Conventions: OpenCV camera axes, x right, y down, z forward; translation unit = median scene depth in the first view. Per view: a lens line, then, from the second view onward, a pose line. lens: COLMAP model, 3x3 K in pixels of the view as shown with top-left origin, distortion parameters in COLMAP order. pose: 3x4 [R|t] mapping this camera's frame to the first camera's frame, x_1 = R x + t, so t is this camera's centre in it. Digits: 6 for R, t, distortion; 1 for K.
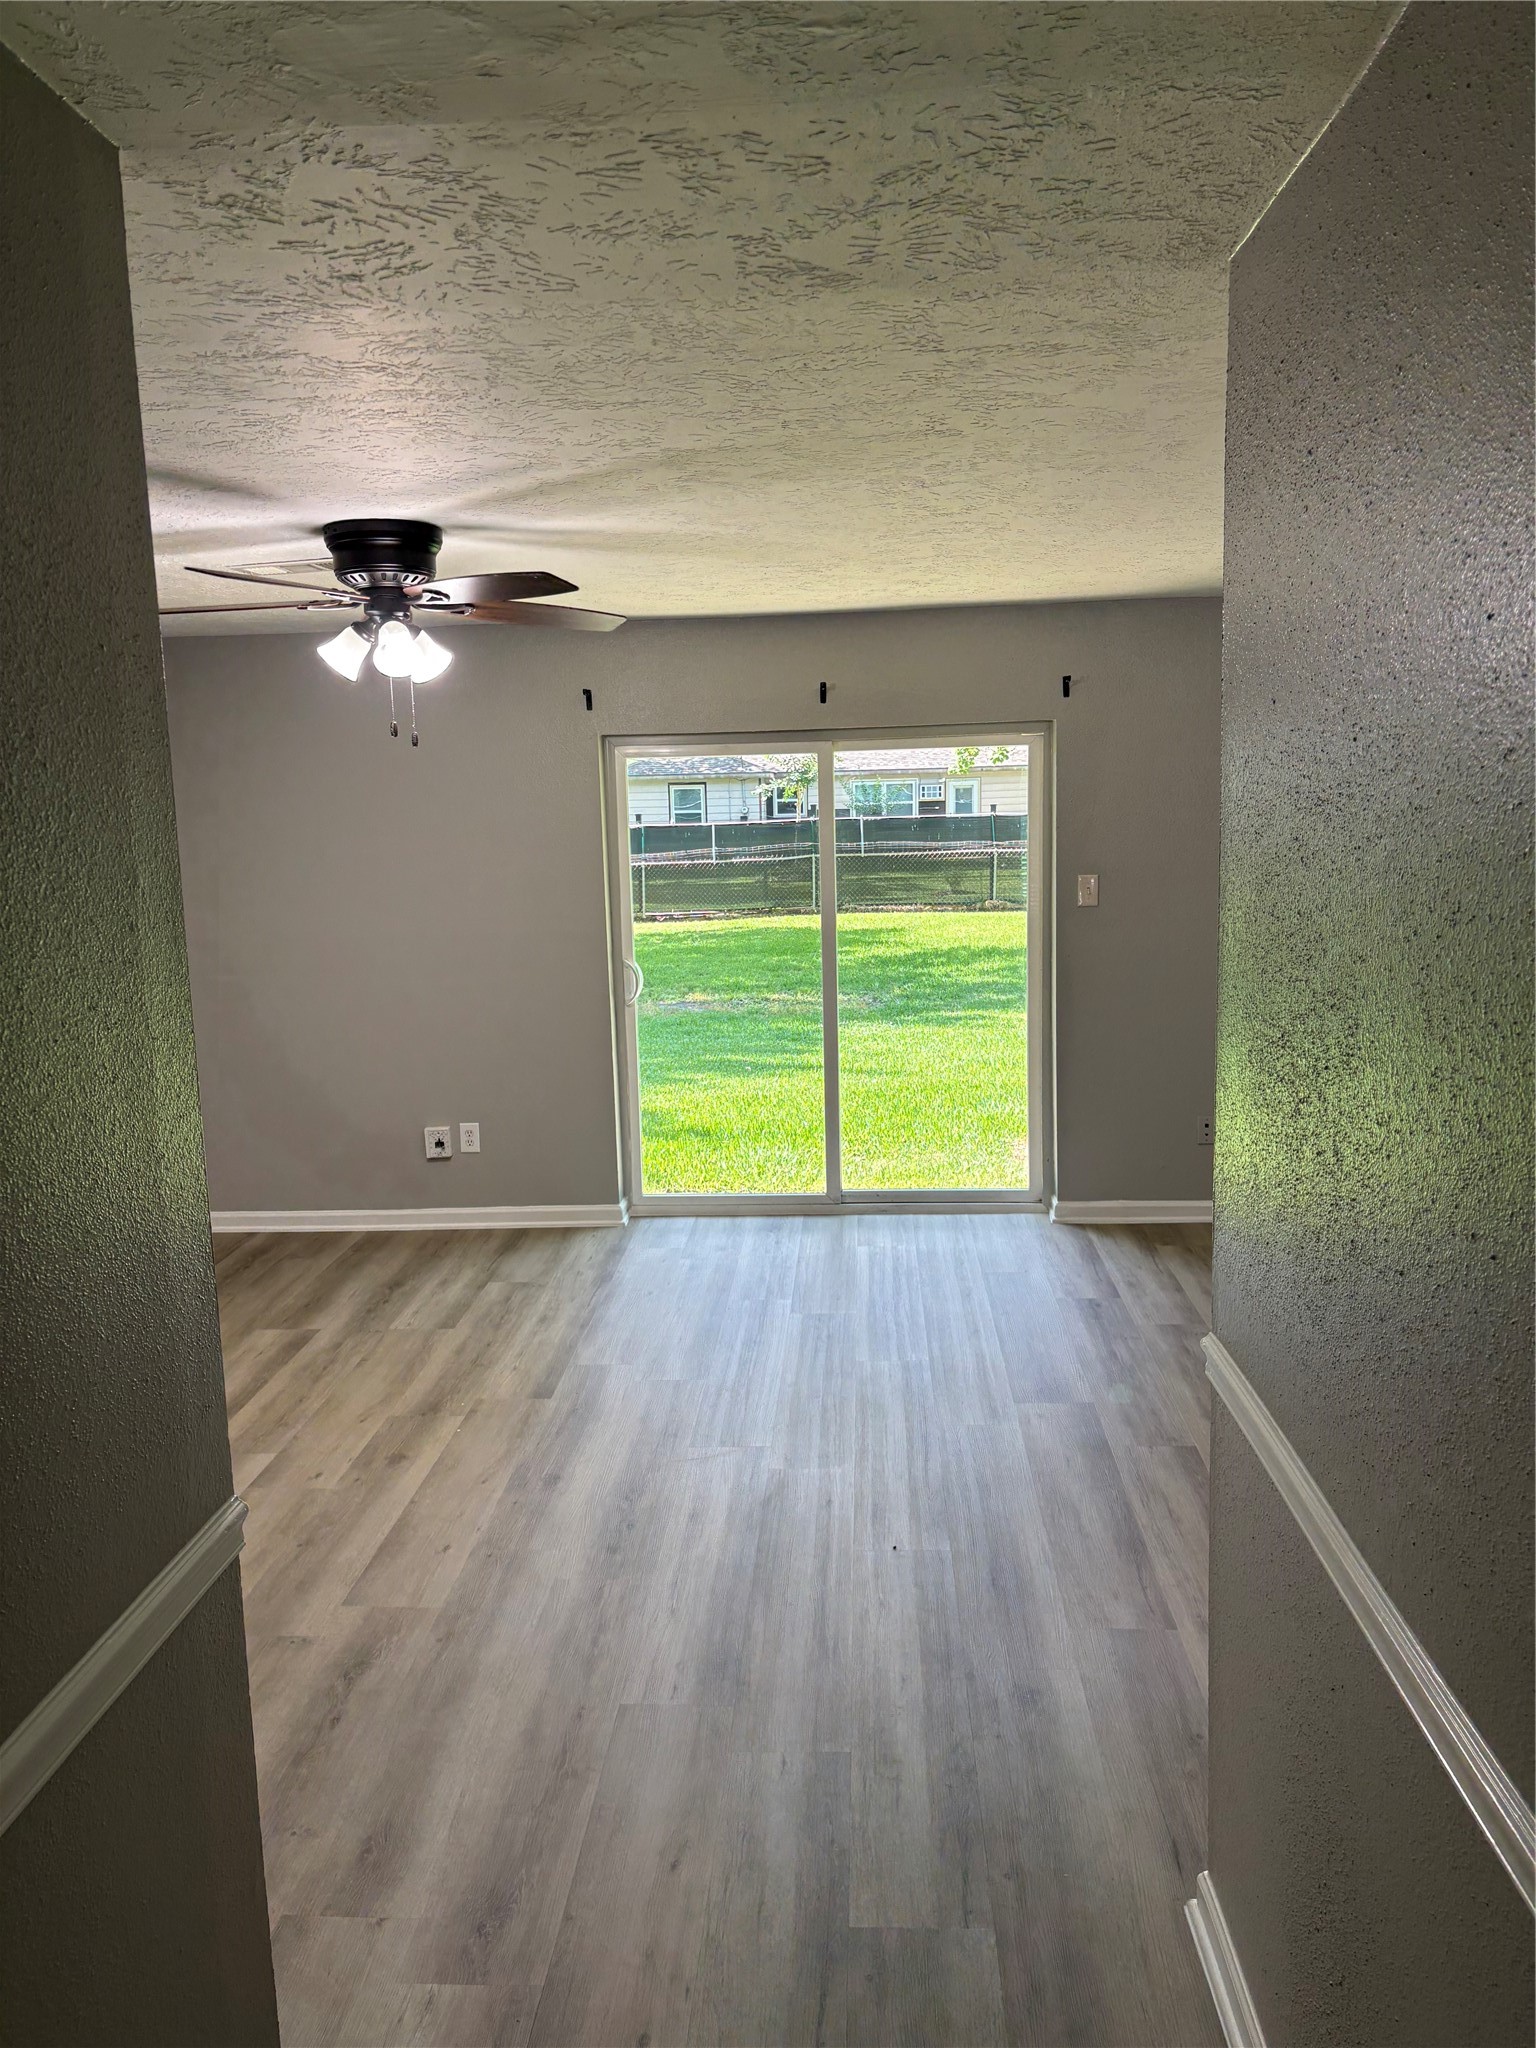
lens RADIAL K [[1595.8, 0, 759.1], [0, 1595.8, 1024.6], [0, 0, 1]] dist [0.039958, -0.003041]
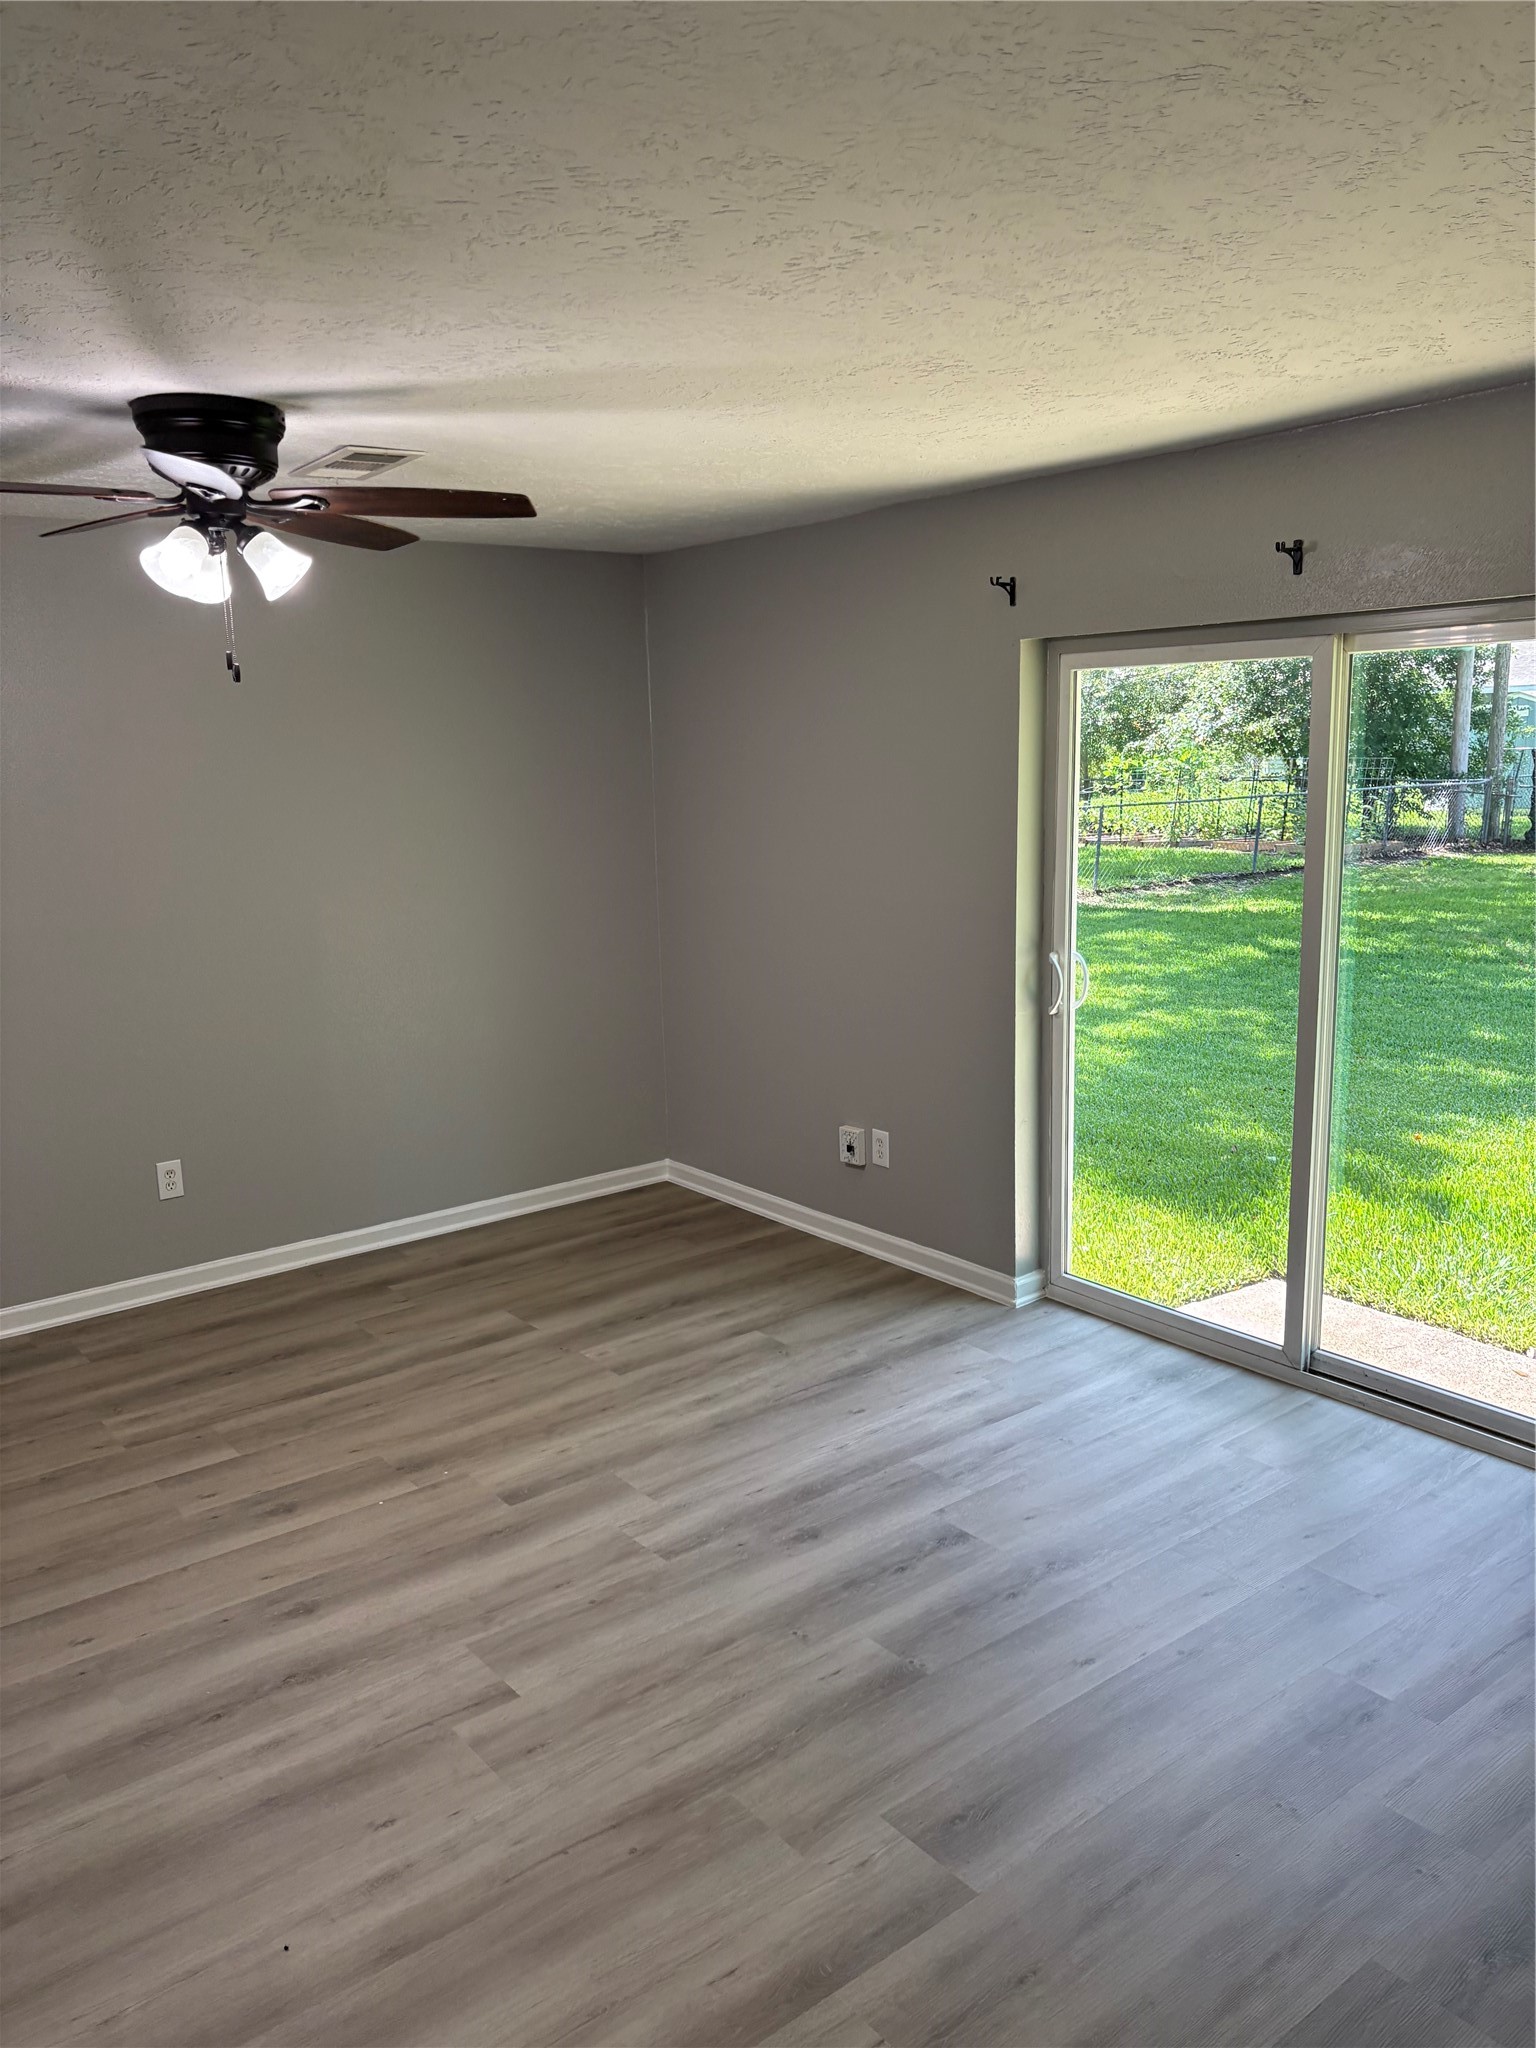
lens RADIAL K [[1595.8, 0, 766.9], [0, 1595.8, 1025.8], [0, 0, 1]] dist [0.039958, -0.003041]
pose [[0.659786, 0.154863, -0.735323, 0.412797], [-0.103072, 0.987936, 0.115581, -0.088334], [0.744351, -0.000467, 0.667789, 0.459539]]
